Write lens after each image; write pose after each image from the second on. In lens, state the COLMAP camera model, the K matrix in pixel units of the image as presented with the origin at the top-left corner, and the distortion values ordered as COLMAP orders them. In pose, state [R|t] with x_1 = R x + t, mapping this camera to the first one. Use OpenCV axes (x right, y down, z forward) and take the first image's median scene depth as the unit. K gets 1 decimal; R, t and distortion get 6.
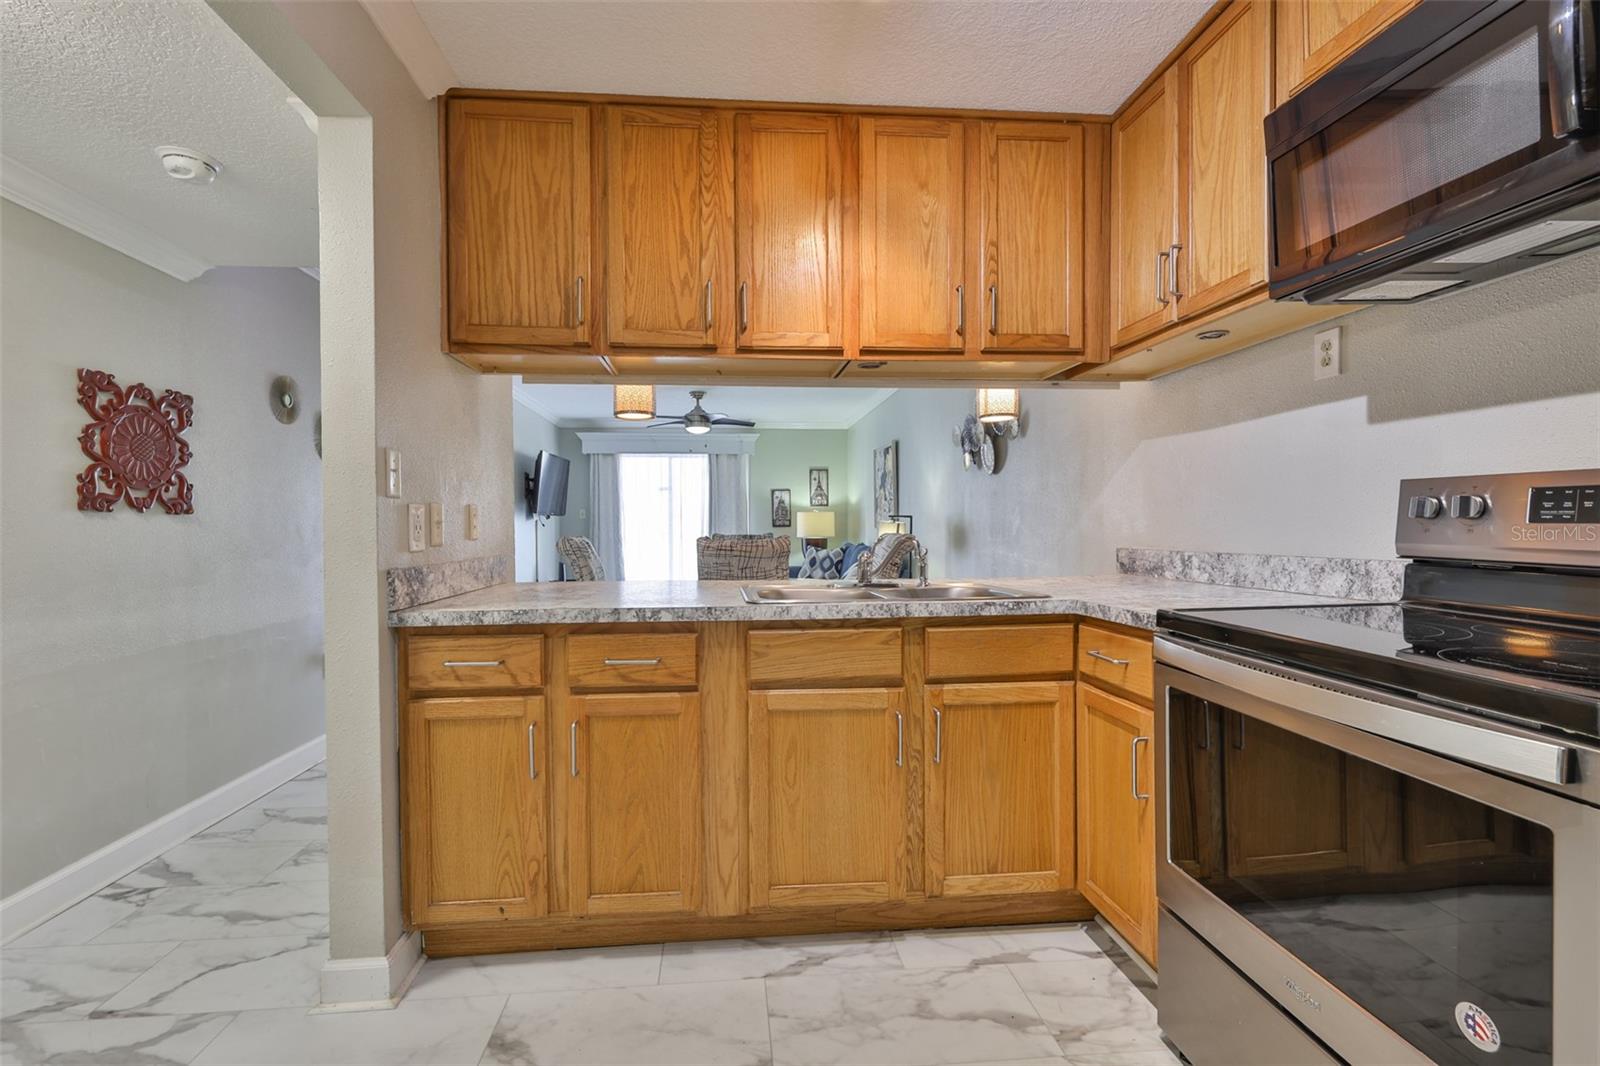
lens RADIAL K [[683.1, 0, 766.3], [0, 683.1, 543.2], [0, 0, 1]] dist [-0.004659, 0.001583]
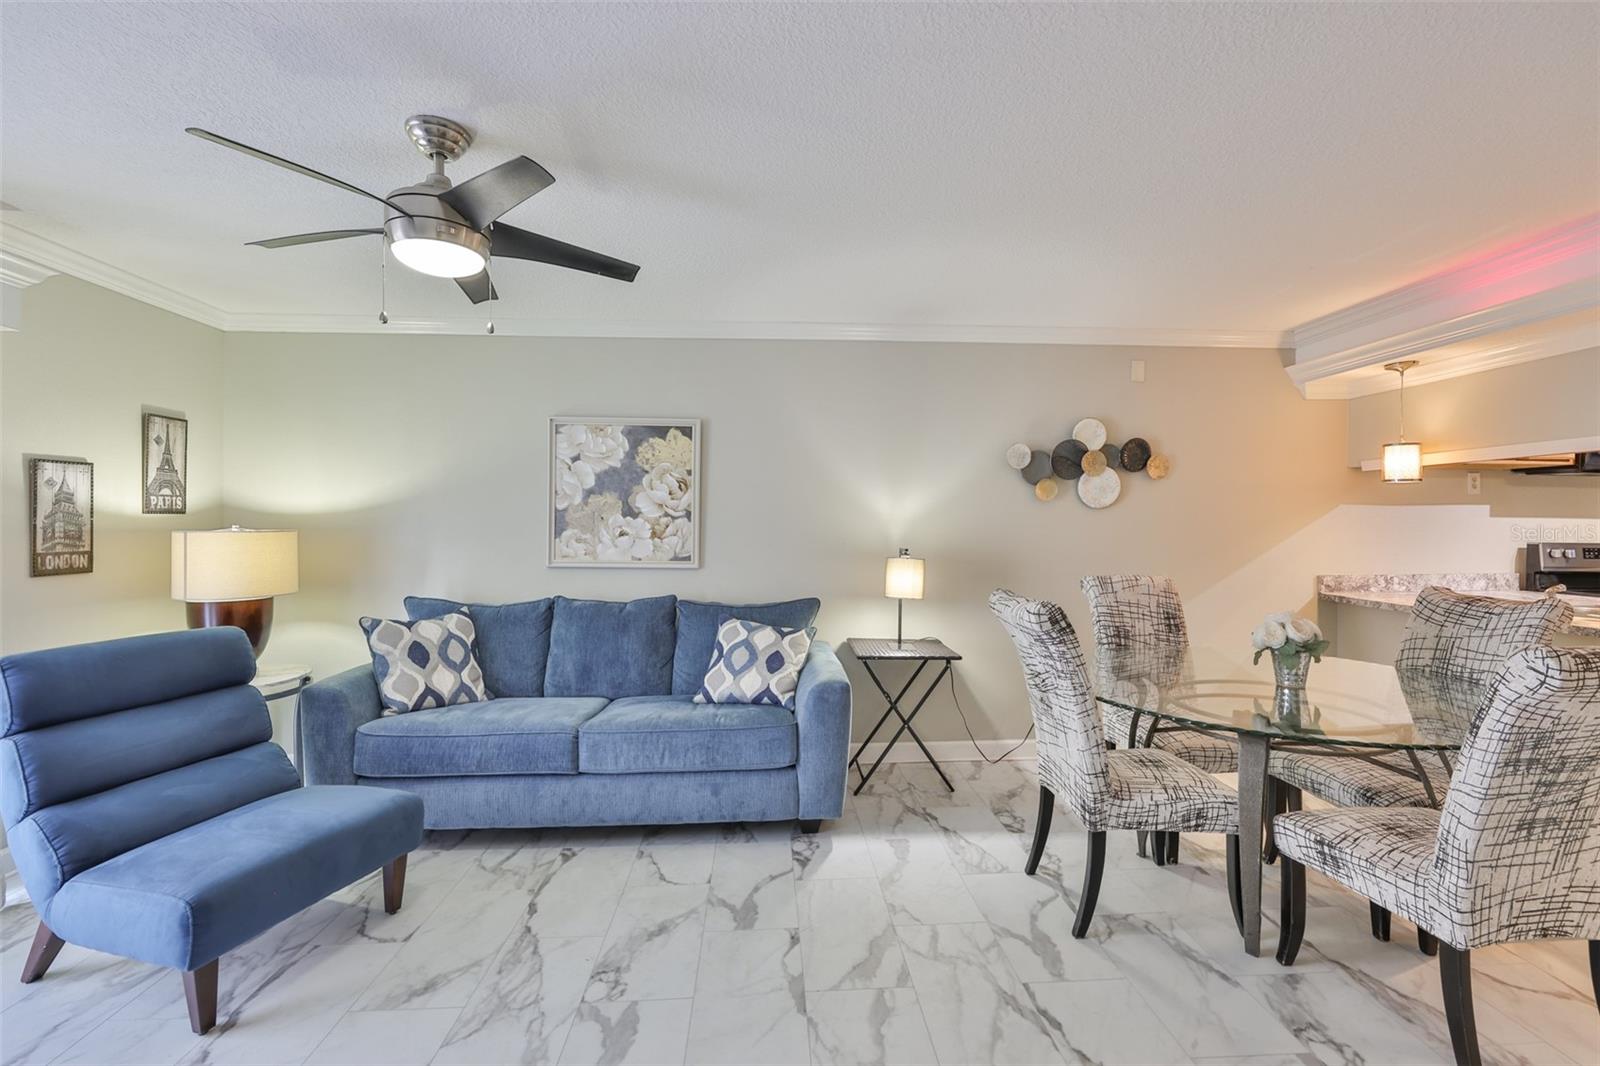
lens RADIAL K [[683.1, 0, 802.5], [0, 683.1, 526.7], [0, 0, 1]] dist [-0.004659, 0.001583]
pose [[0.008235, 0.003345, 0.999960, -1.019395], [0.025478, 0.999669, -0.003554, -0.128060], [-0.999641, 0.025506, 0.008147, 2.252129]]
